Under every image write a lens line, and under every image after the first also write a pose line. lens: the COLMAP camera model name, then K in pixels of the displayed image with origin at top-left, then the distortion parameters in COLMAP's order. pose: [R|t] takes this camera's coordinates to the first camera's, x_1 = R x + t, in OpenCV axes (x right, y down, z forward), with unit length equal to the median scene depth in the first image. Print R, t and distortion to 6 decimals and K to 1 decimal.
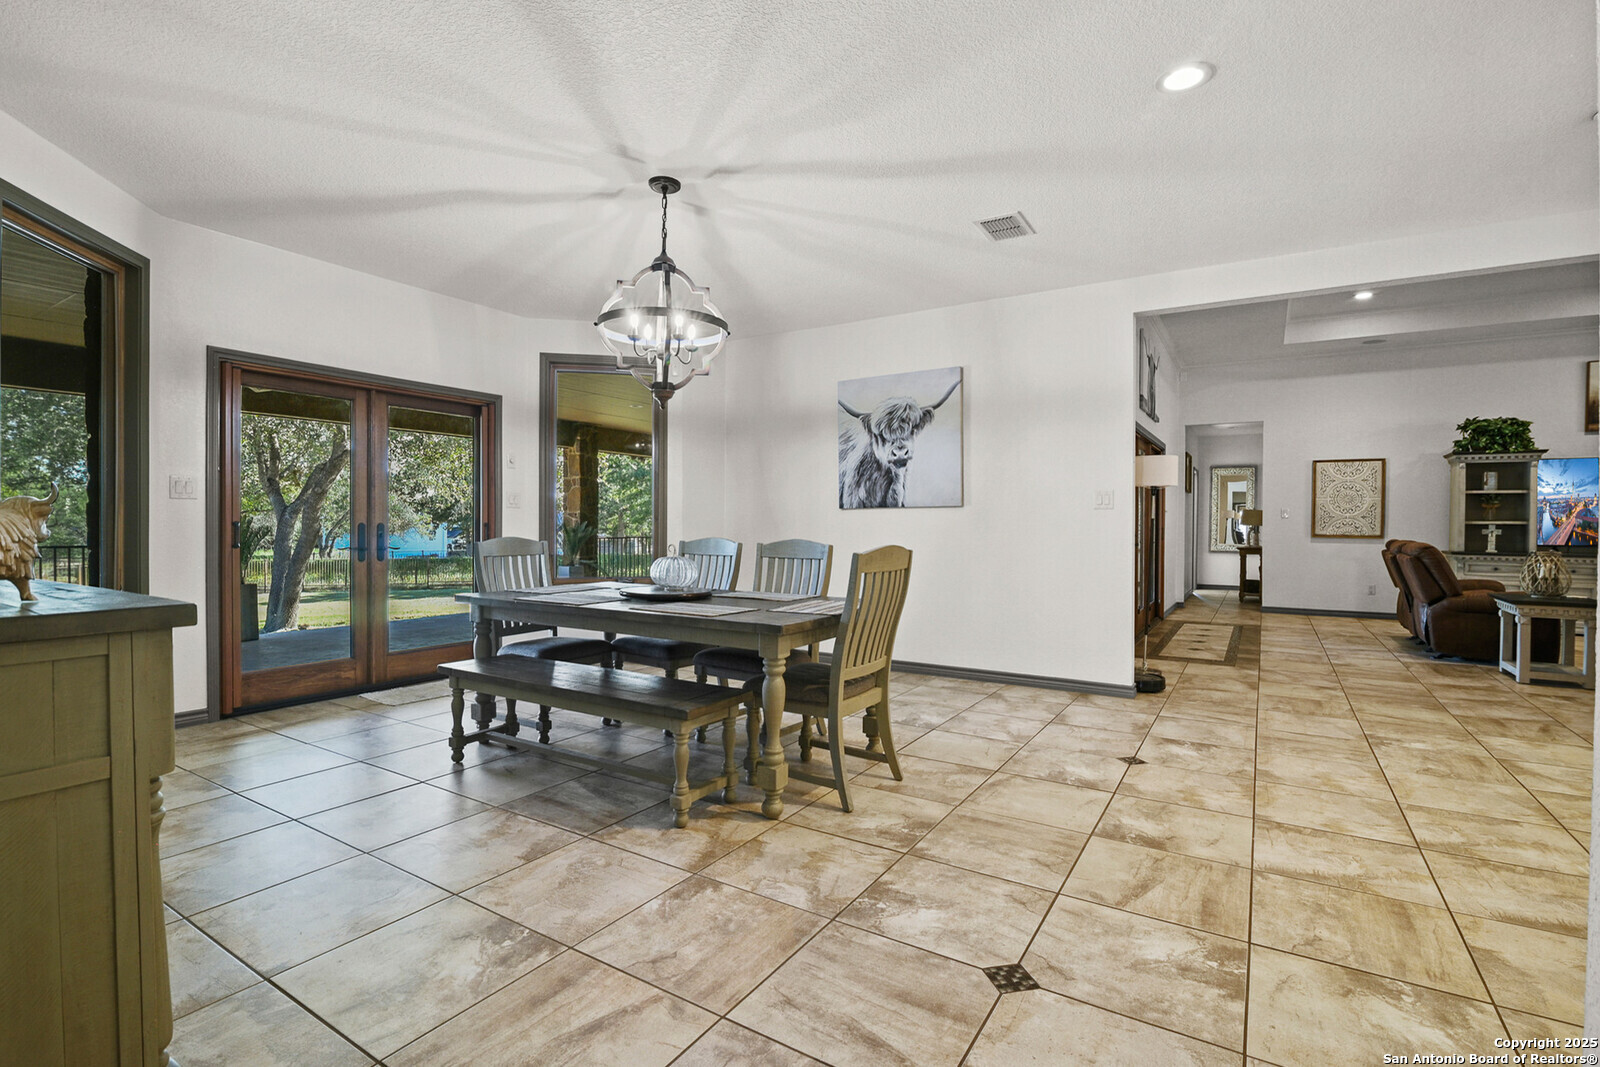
lens RADIAL K [[741.2, 0, 799.2], [0, 741.2, 522.3], [0, 0, 1]] dist [-0.014772, 0.003993]
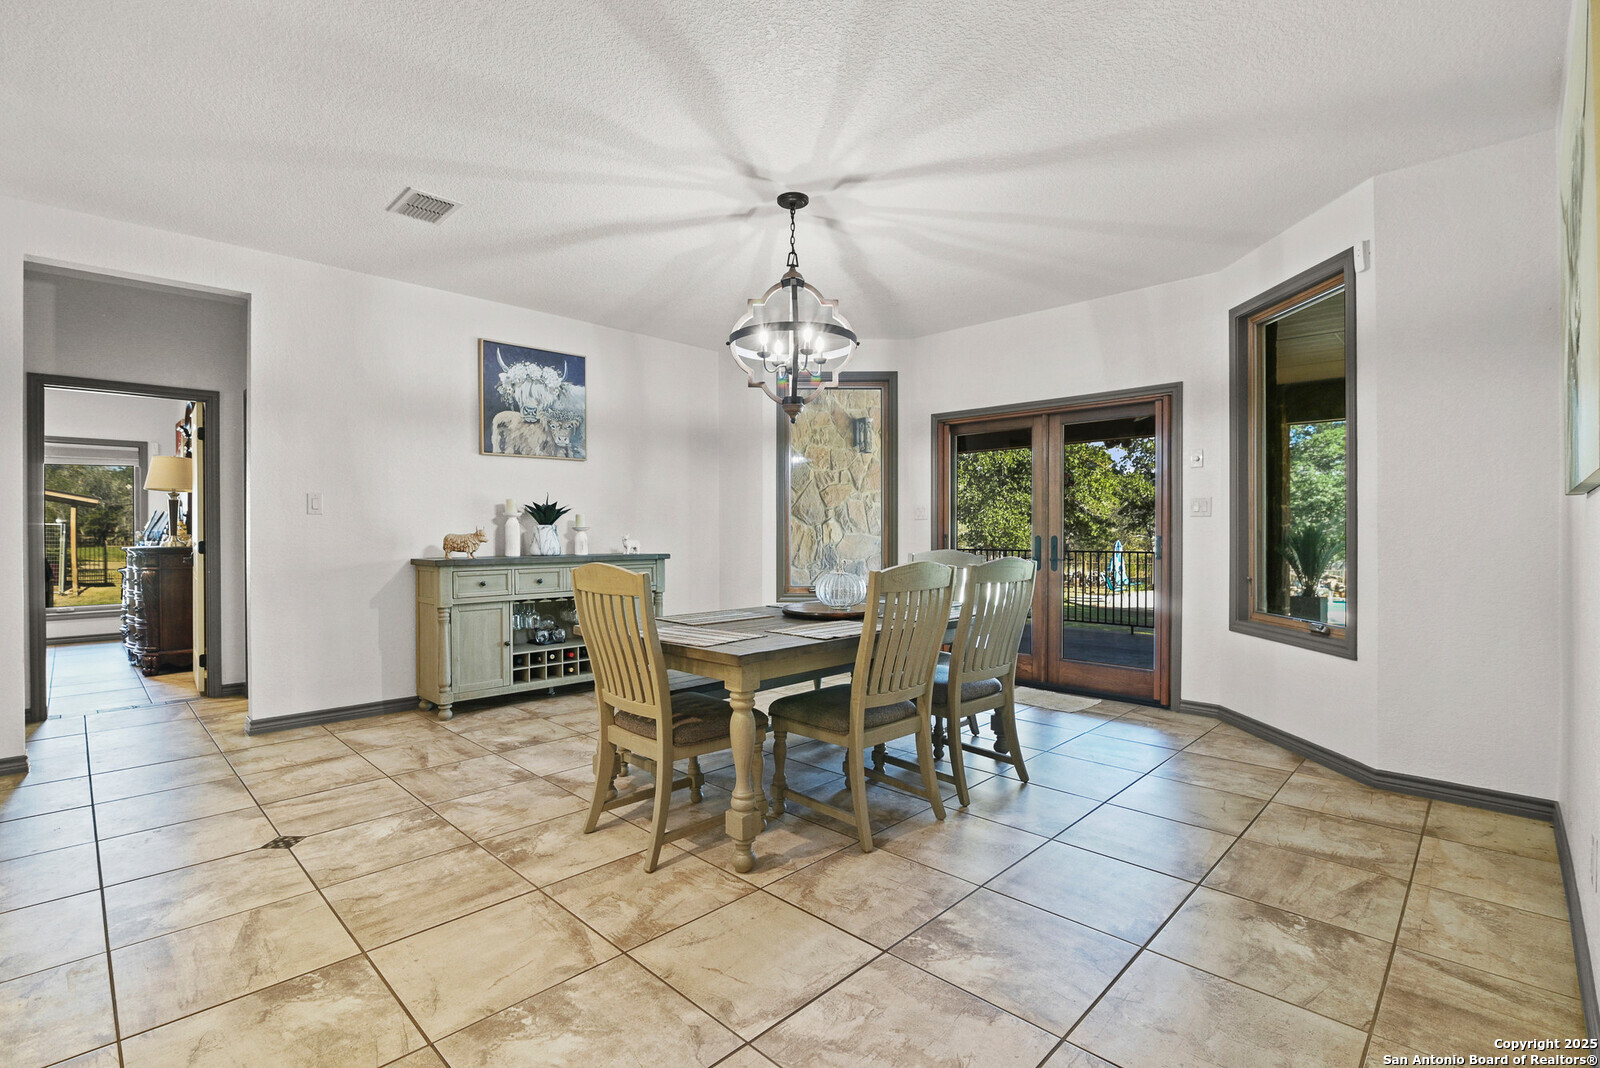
lens RADIAL K [[741.2, 0, 799.6], [0, 741.2, 533.2], [0, 0, 1]] dist [-0.014772, 0.003993]
pose [[-0.215387, -0.001353, -0.976528, 1.162622], [0.000167, 0.999999, -0.001423, -0.005418], [0.976529, -0.000469, -0.215387, 1.793101]]
